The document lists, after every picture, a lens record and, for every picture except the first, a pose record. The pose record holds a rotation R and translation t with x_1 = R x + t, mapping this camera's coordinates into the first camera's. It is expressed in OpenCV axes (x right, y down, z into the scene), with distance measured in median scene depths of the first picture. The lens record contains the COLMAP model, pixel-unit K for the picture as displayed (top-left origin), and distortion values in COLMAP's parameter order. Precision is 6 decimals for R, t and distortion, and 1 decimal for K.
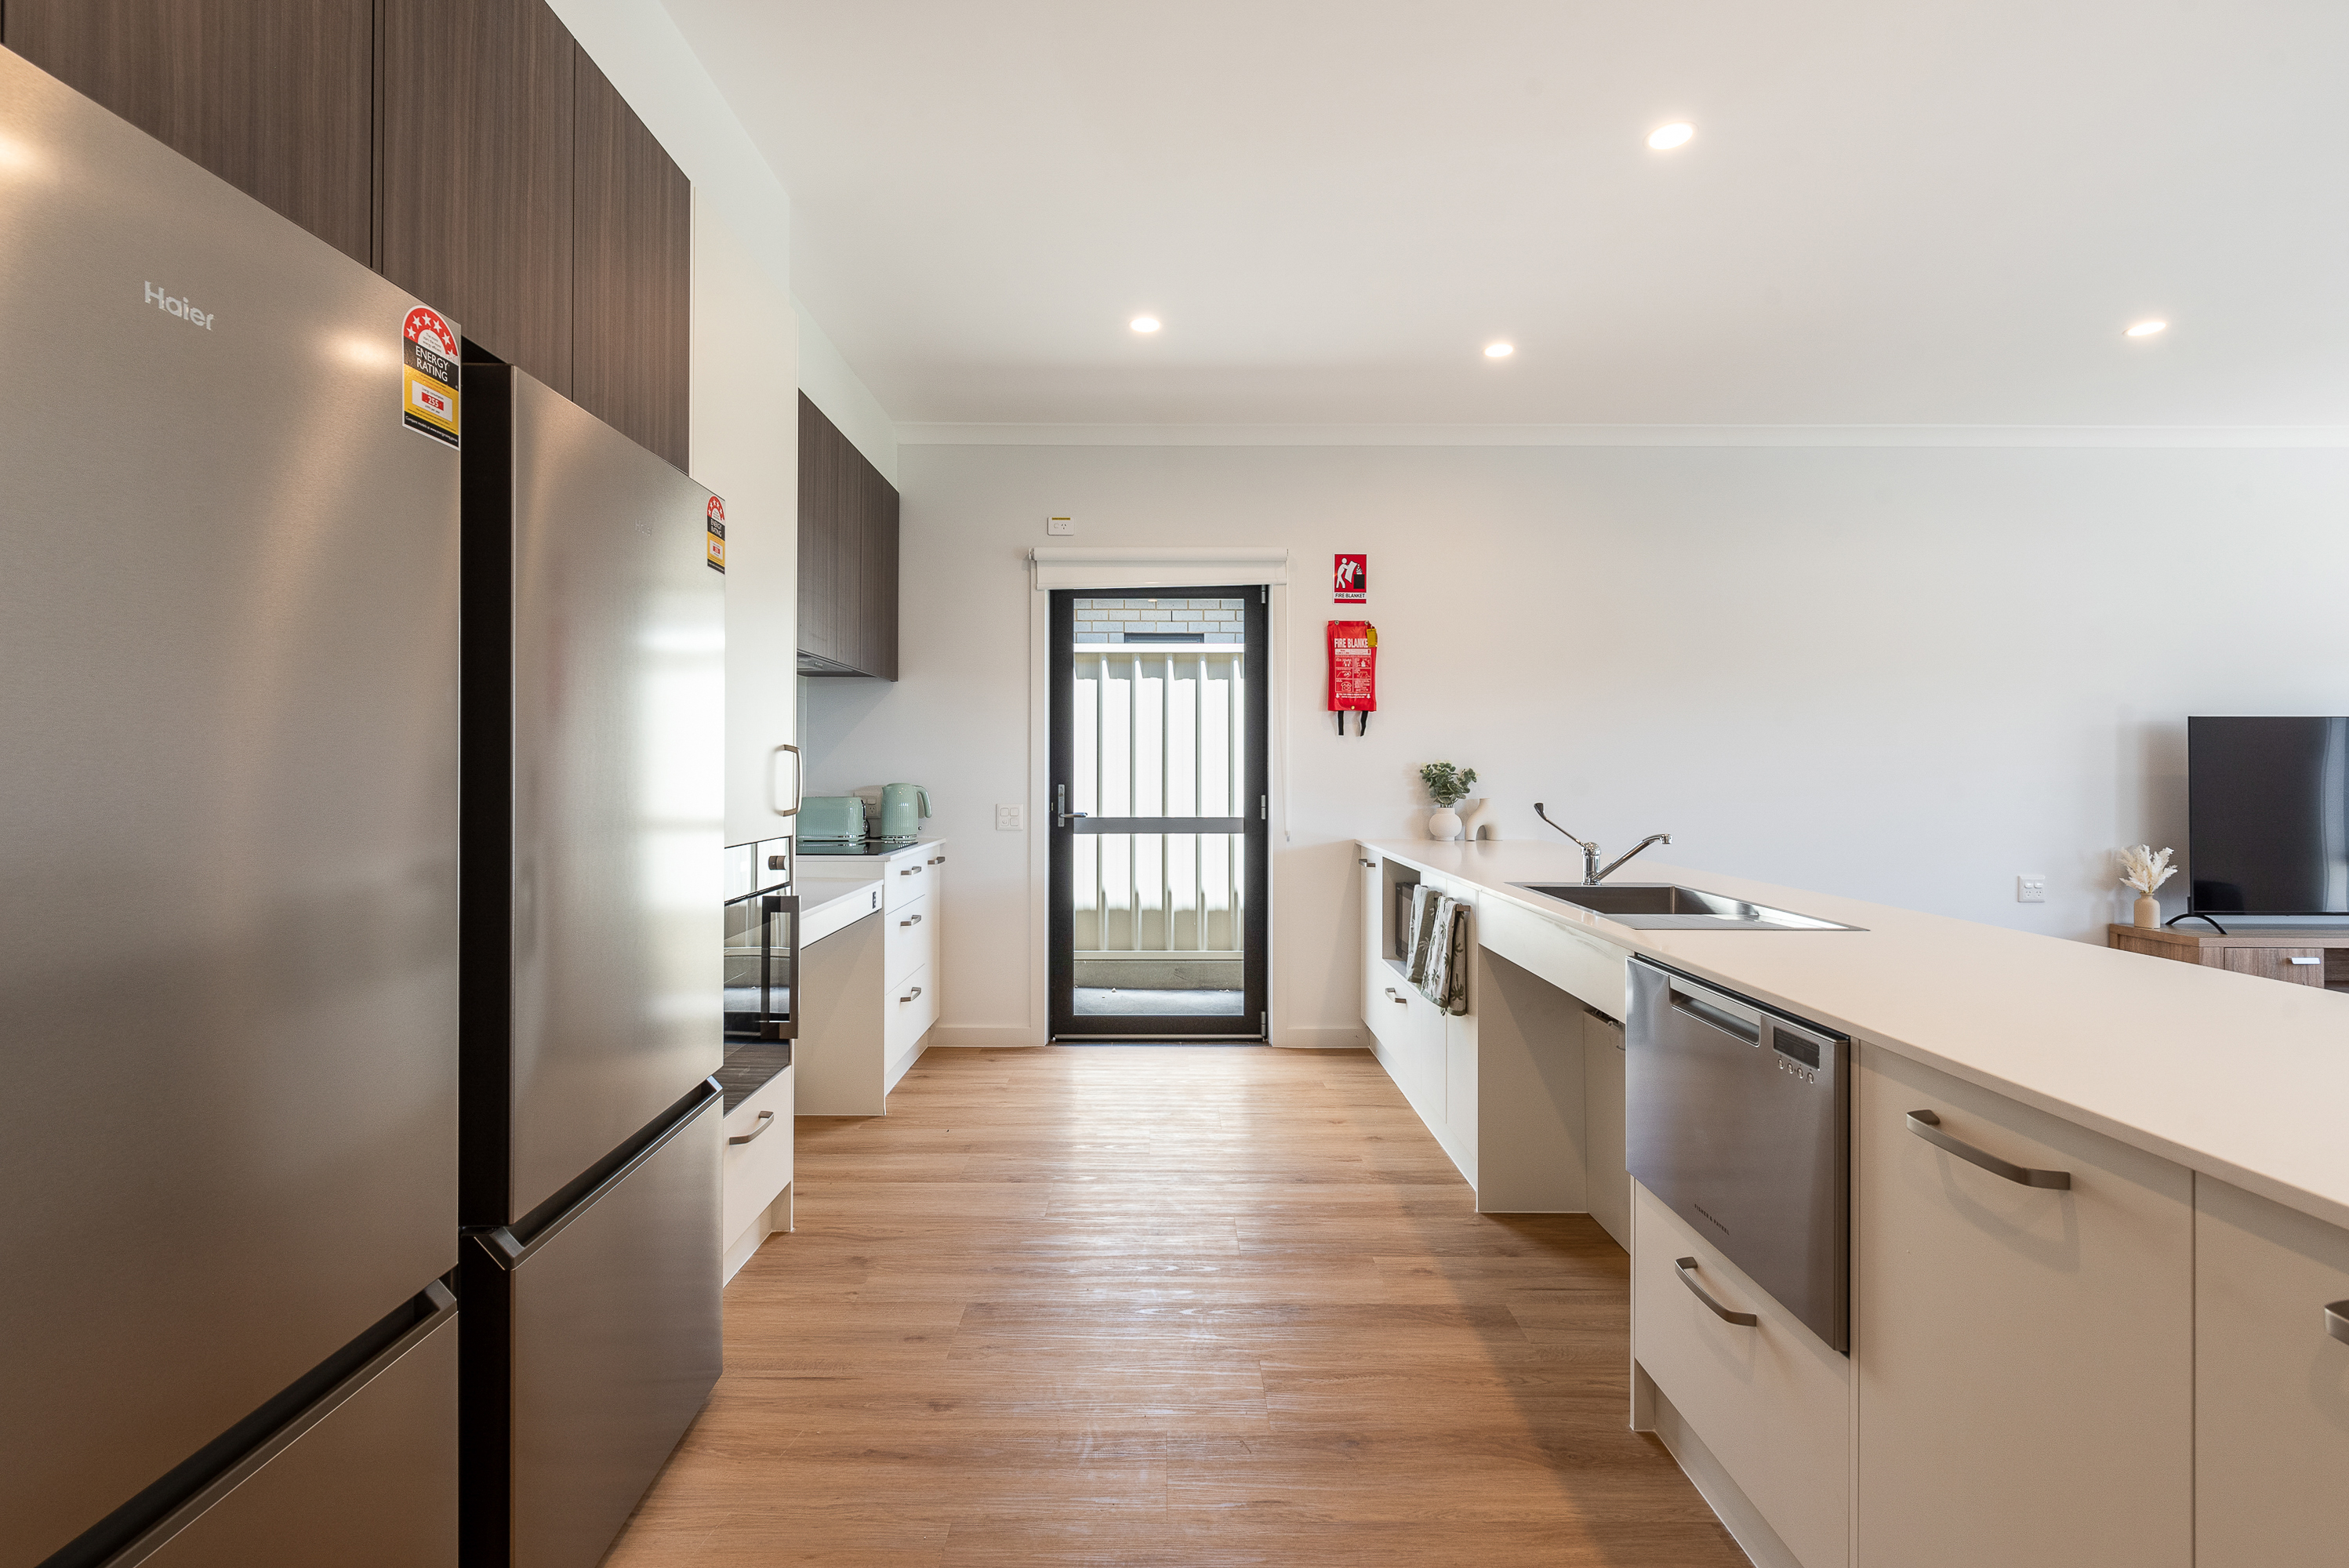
lens RADIAL K [[1049.0, 0, 1166.9], [0, 1049.0, 761.4], [0, 0, 1]] dist [-0.000318, -0.000037]
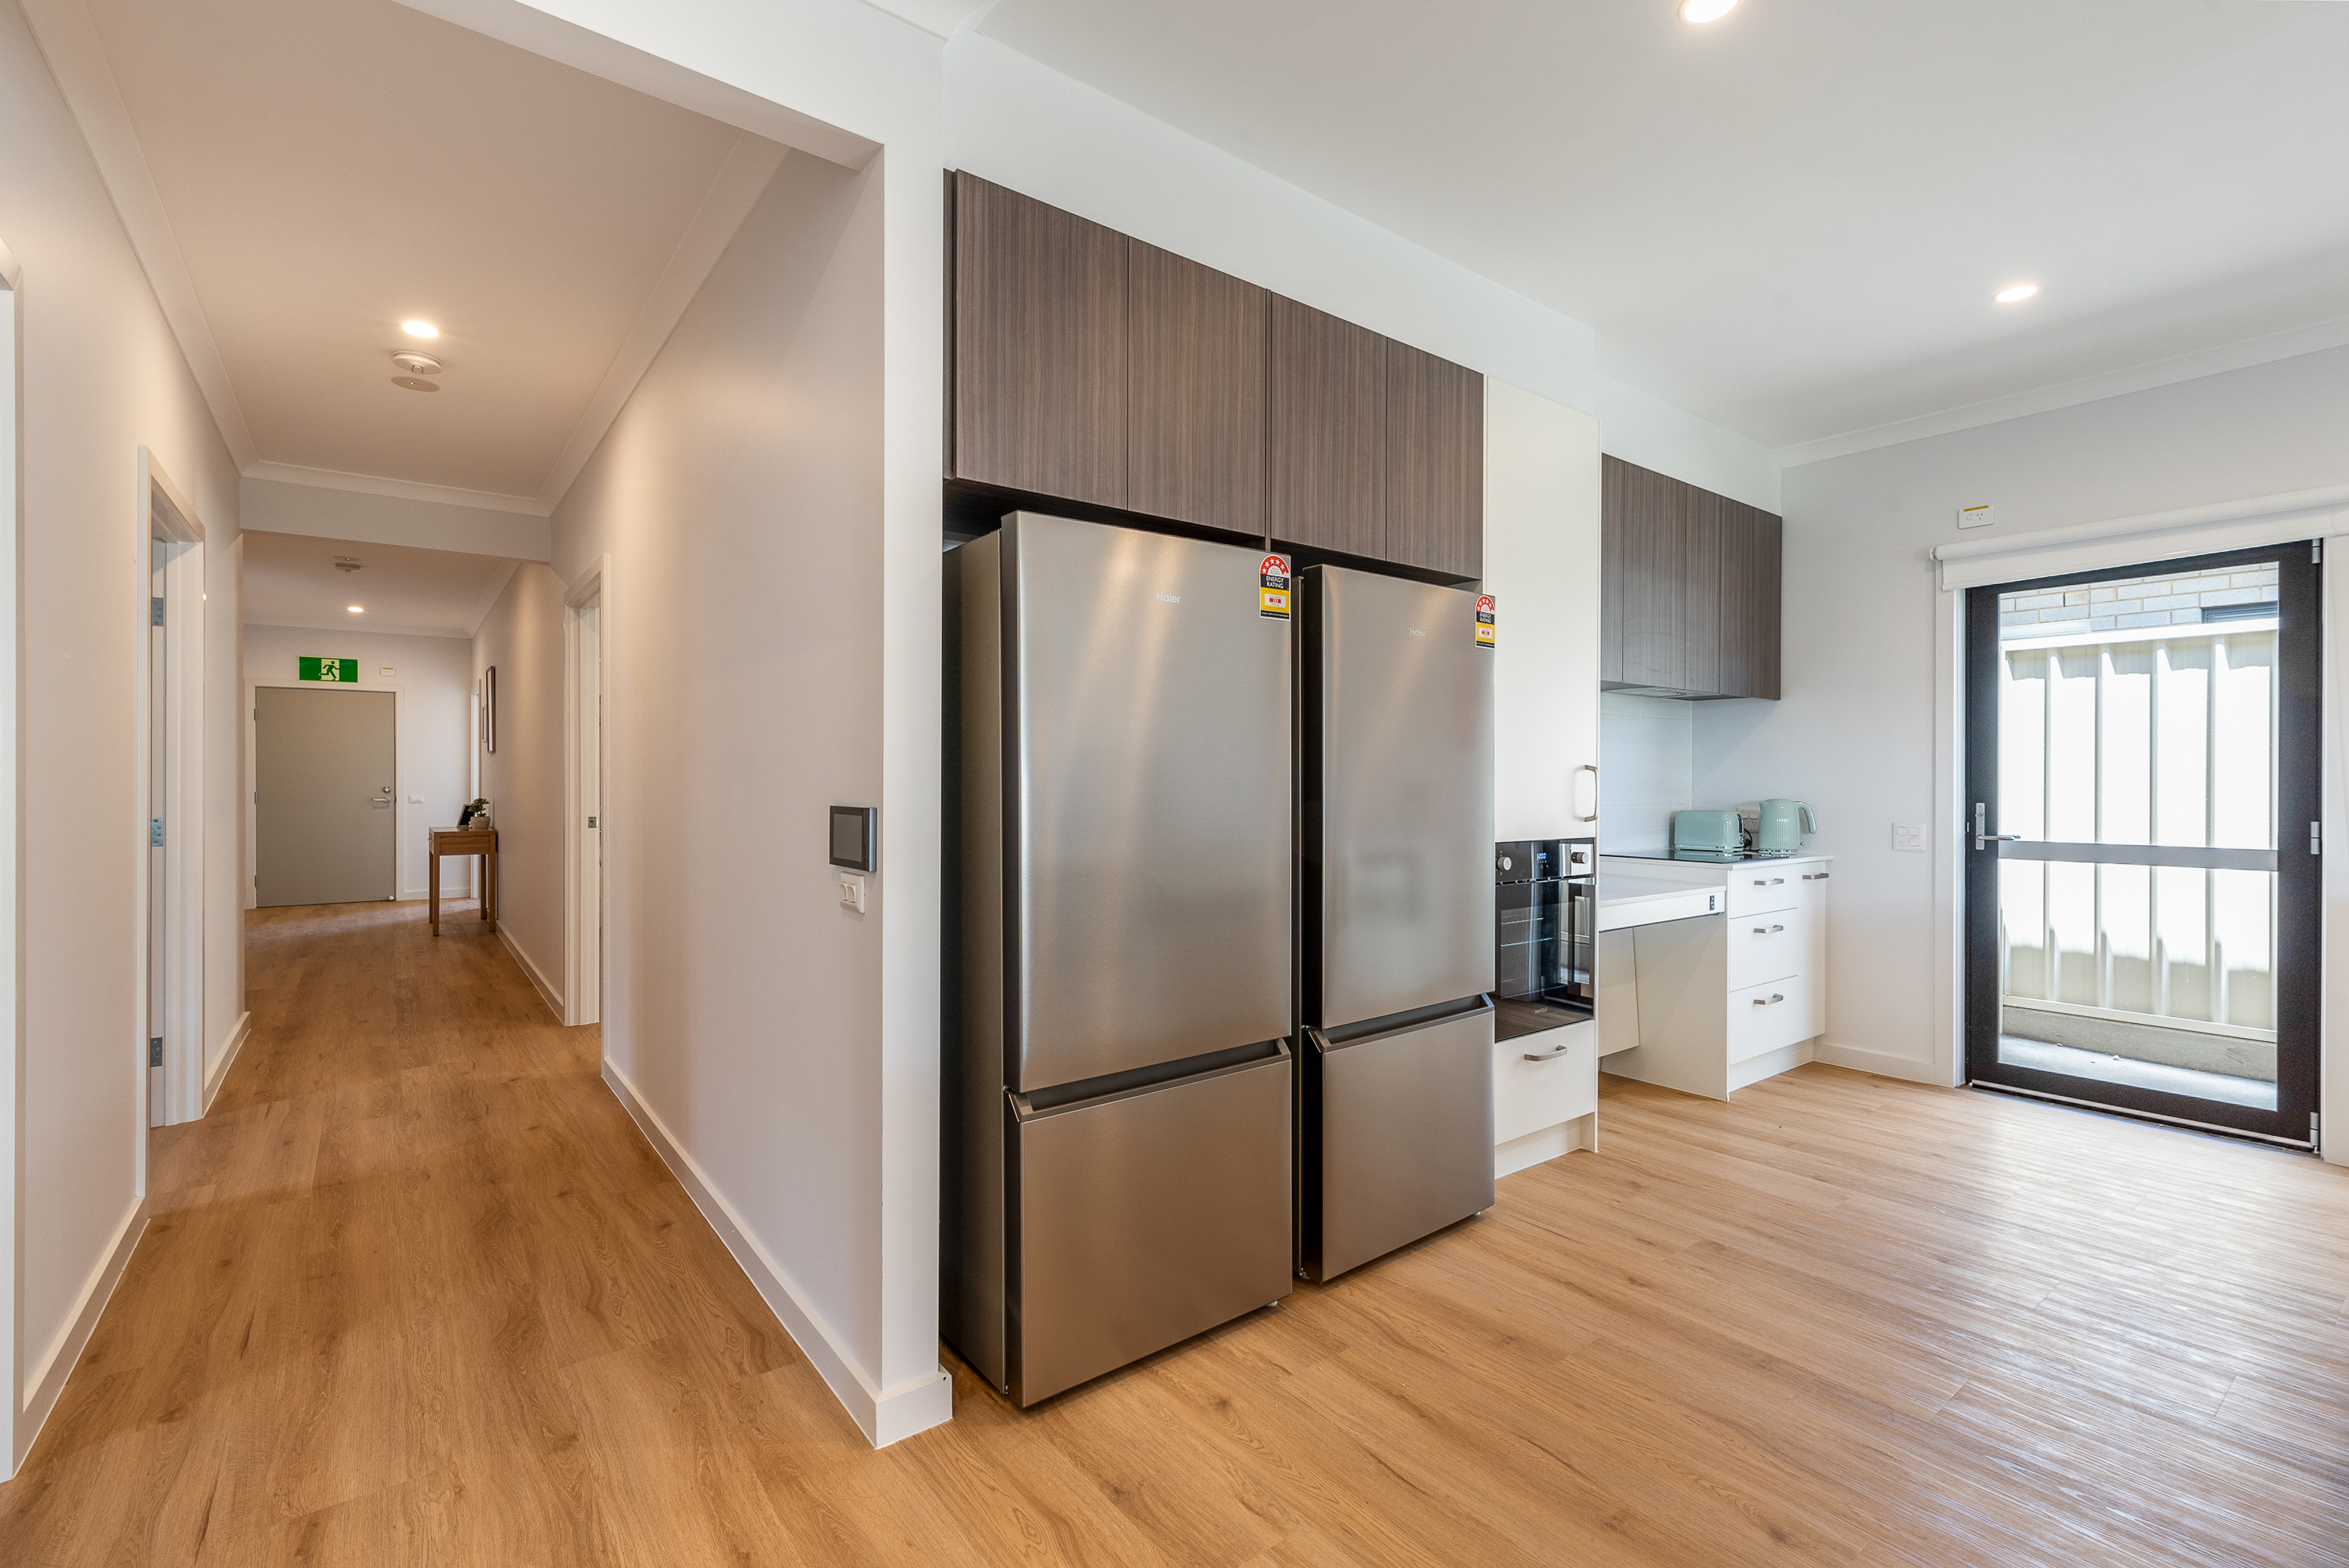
lens RADIAL K [[1029.9, 0, 1174.5], [0, 1029.9, 784.0], [0, 0, 1]] dist [0.000877, 0.000306]
pose [[0.608517, 0.002317, -0.793537, 0.199971], [0.002550, 0.999985, 0.004875, -0.000387], [0.793537, -0.004990, 0.608502, -0.095279]]
